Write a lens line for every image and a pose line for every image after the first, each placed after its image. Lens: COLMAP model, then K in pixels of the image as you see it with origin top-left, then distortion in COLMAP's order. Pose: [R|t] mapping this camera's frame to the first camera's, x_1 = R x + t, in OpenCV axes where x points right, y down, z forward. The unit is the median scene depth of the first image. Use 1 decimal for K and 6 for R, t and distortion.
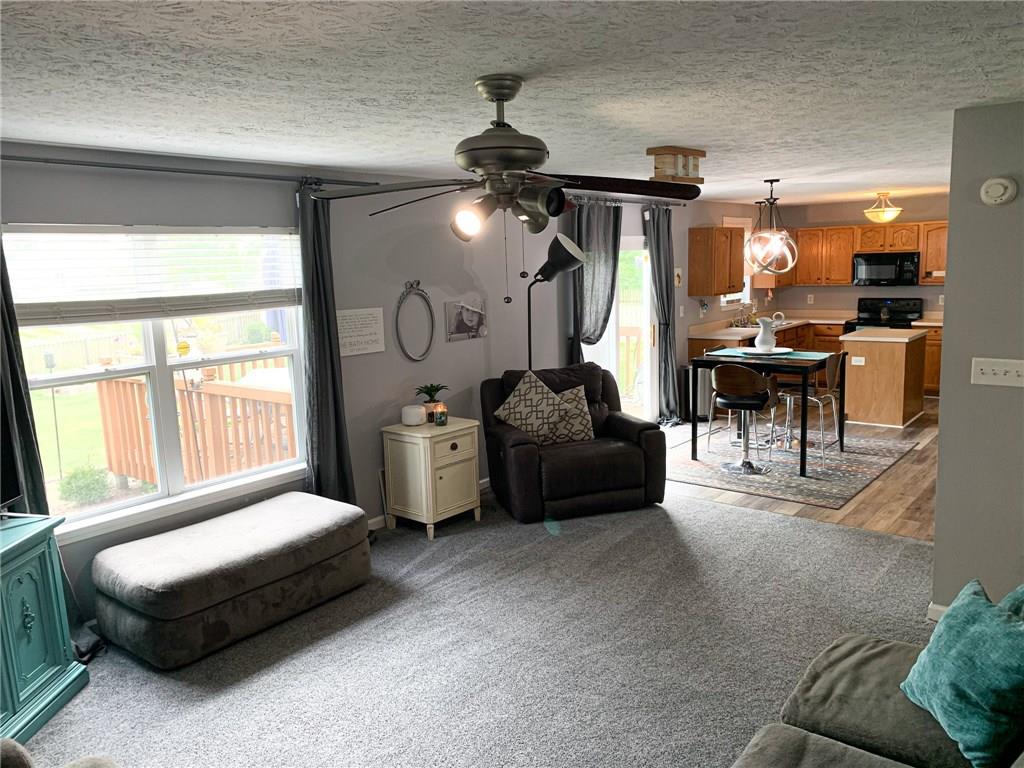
lens RADIAL K [[778.6, 0, 511.4], [0, 778.6, 385.9], [0, 0, 1]] dist [0.034291, -0.037537]
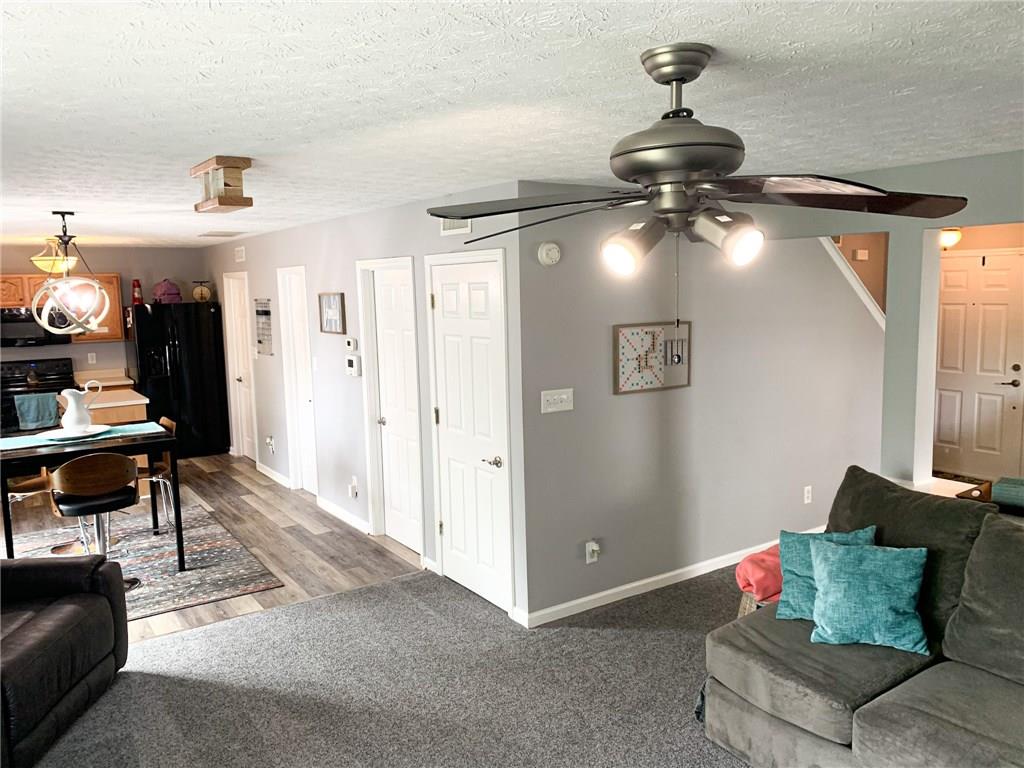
lens RADIAL K [[779.6, 0, 512.0], [0, 779.6, 384.0], [0, 0, 1]] dist [0.033360, -0.039421]
pose [[0.284223, -0.092485, 0.954287, -0.431853], [0.165034, 0.985199, 0.046327, -0.086640], [-0.944447, 0.144323, 0.295280, 0.552818]]
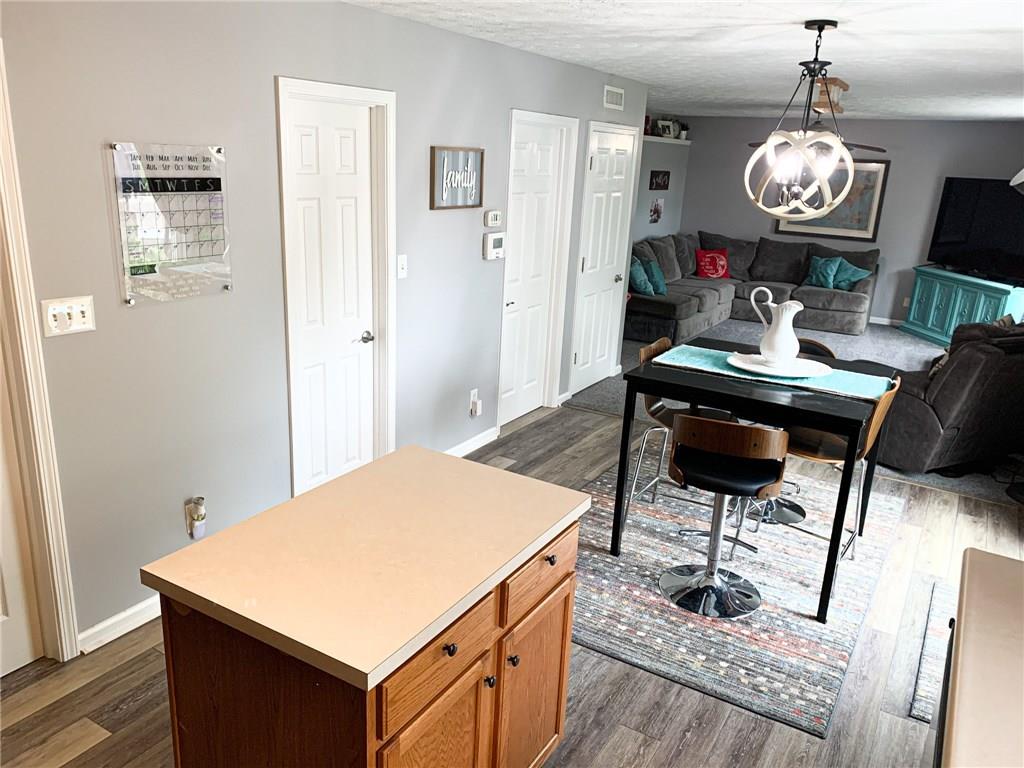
lens RADIAL K [[779.6, 0, 512.0], [0, 779.6, 384.0], [0, 0, 1]] dist [0.033360, -0.039421]
pose [[-0.990382, 0.043455, -0.131361, 0.872689], [-0.016325, 0.906069, 0.422814, -0.377235], [0.137396, 0.420892, -0.896645, 2.225530]]
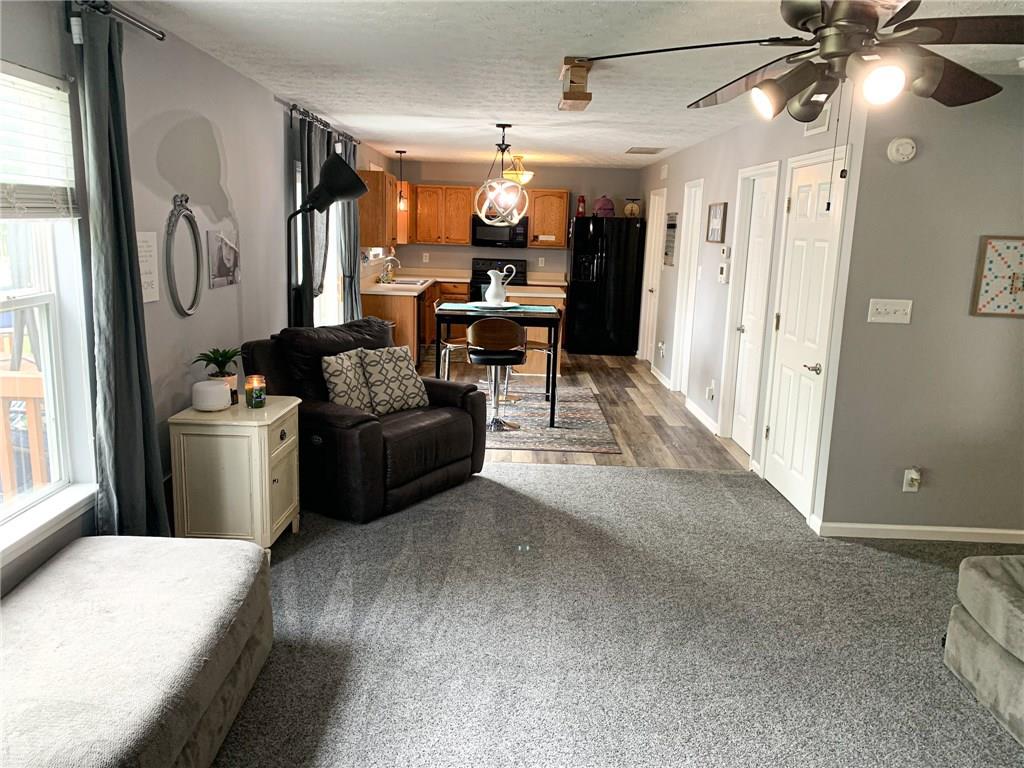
lens RADIAL K [[769.8, 0, 515.8], [0, 769.8, 388.6], [0, 0, 1]] dist [0.084486, -0.107359]
pose [[0.767502, -0.074327, 0.636723, -0.419300], [0.043926, 0.997019, 0.063438, -0.000517], [-0.639540, -0.020720, 0.768479, 0.368200]]
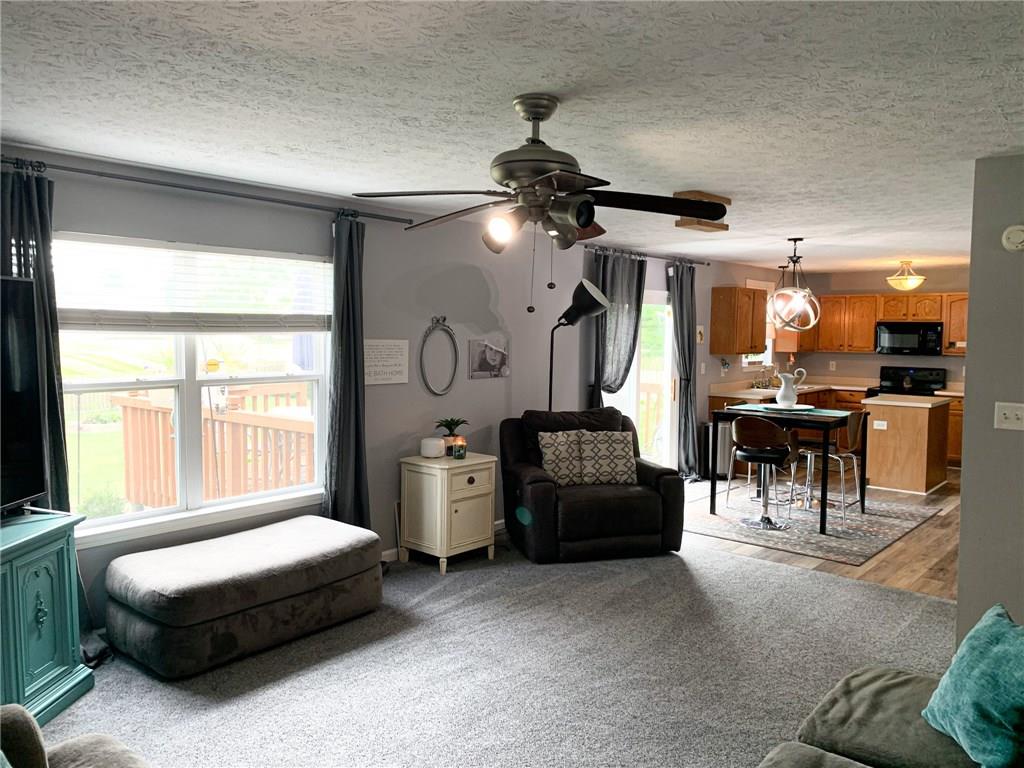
lens RADIAL K [[779.6, 0, 512.0], [0, 779.6, 384.0], [0, 0, 1]] dist [0.033360, -0.039421]
pose [[0.998693, 0.044826, -0.024537, -0.002846], [-0.046825, 0.995012, -0.088082, 0.046438], [0.020466, 0.089116, 0.995811, -0.008259]]
